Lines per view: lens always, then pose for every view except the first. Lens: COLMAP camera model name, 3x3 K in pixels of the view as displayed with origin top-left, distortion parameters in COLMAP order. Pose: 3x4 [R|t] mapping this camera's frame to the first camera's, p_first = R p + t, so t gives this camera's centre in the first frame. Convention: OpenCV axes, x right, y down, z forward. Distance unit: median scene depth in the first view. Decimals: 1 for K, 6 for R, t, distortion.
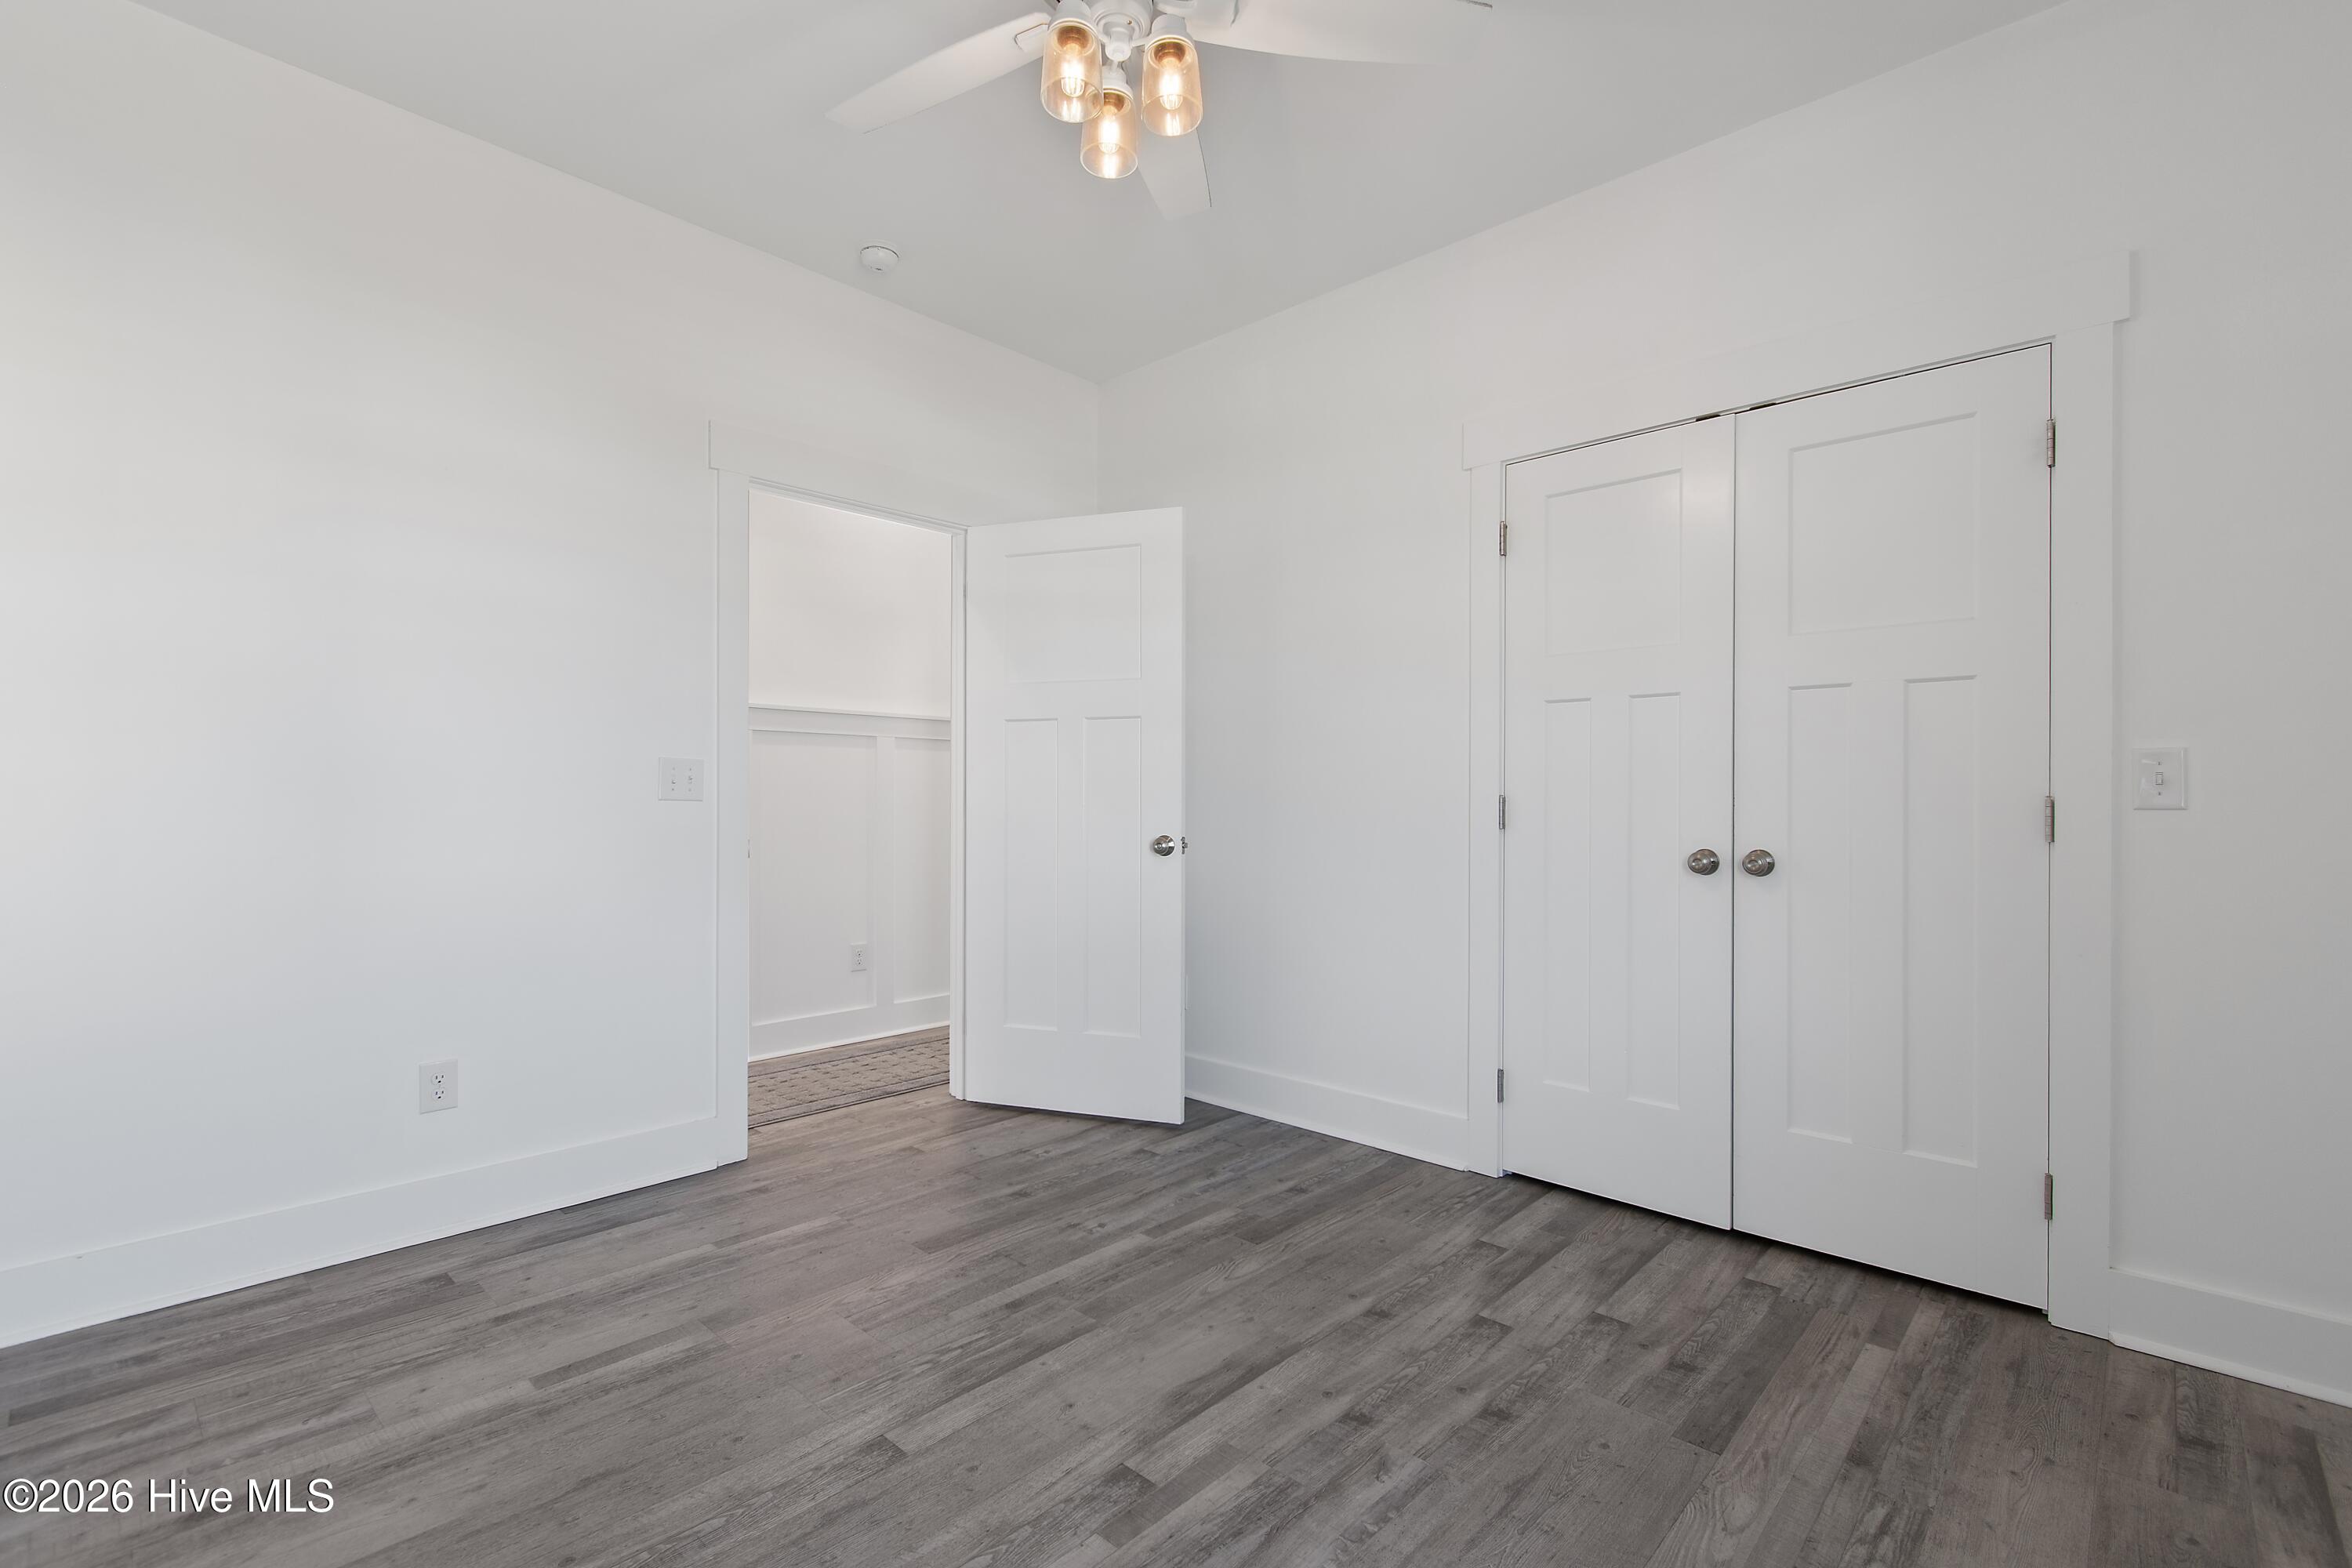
lens RADIAL K [[1059.2, 0, 1173.2], [0, 1059.2, 775.4], [0, 0, 1]] dist [0.002591, -0.001455]
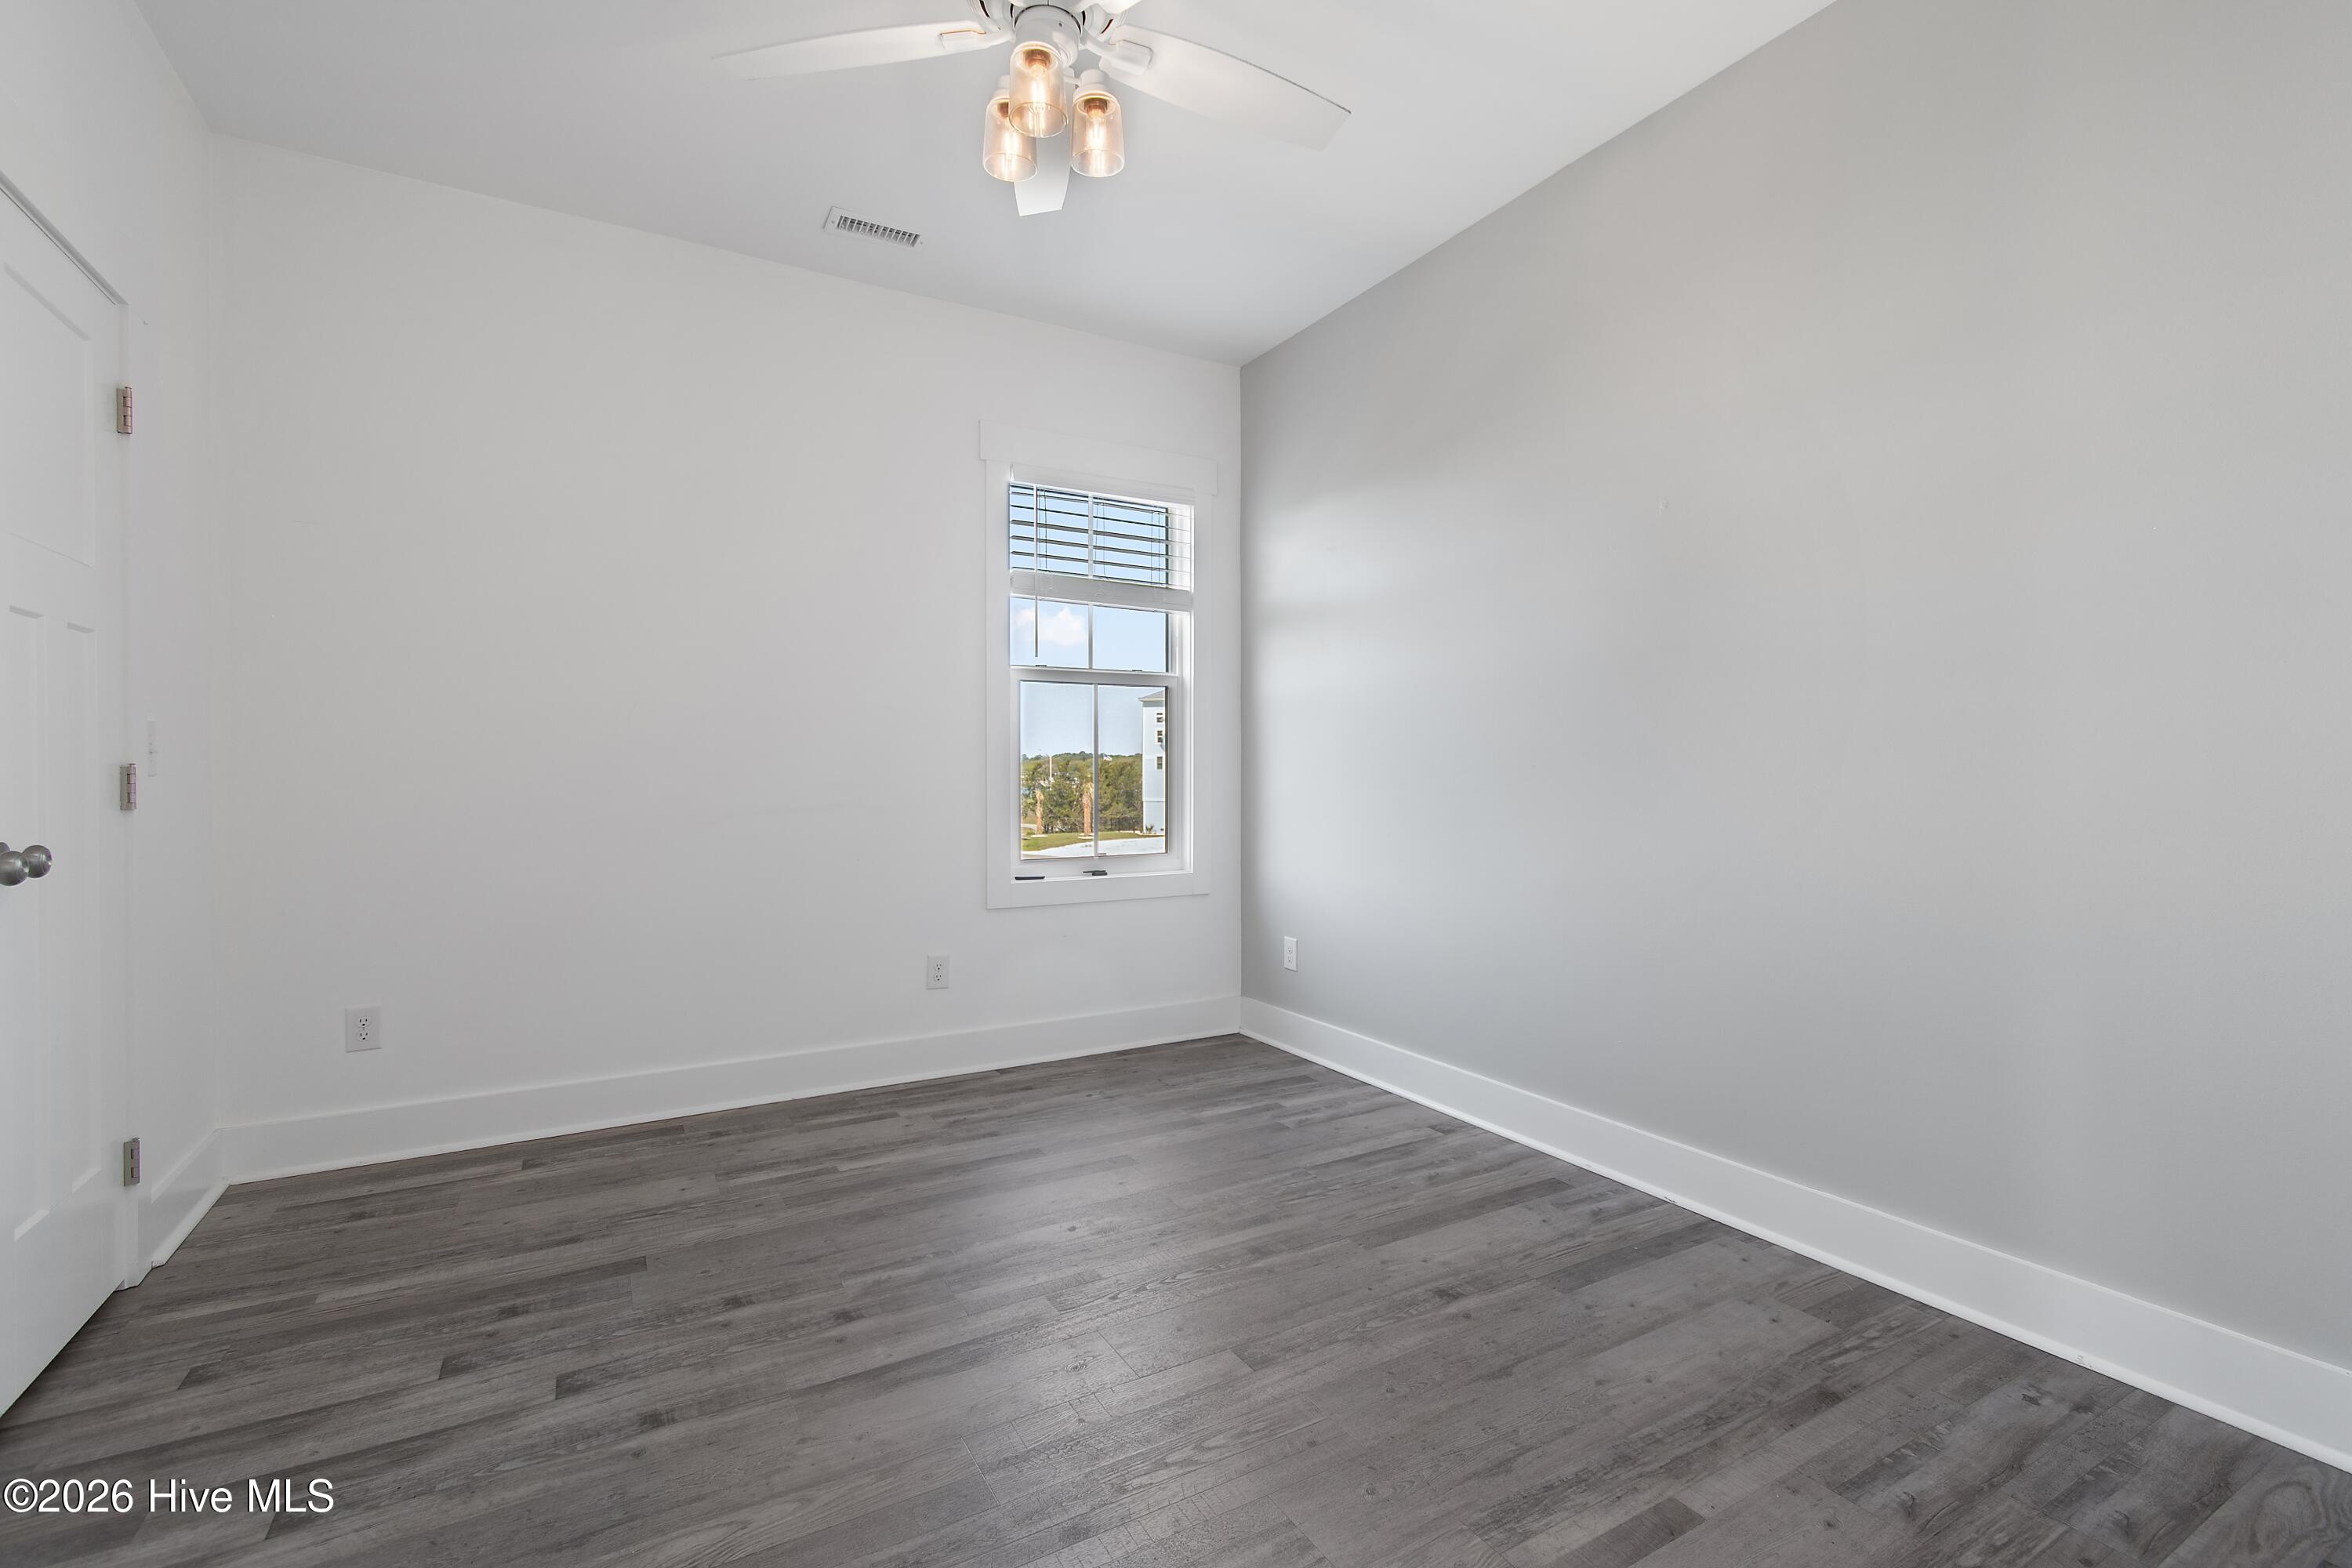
lens RADIAL K [[1059.2, 0, 1173.2], [0, 1059.2, 775.4], [0, 0, 1]] dist [0.002591, -0.001455]
pose [[-0.956983, -0.004373, 0.290112, -0.448987], [-0.009525, 0.999821, -0.016351, 0.039420], [-0.289988, -0.018411, -0.956853, 1.833437]]
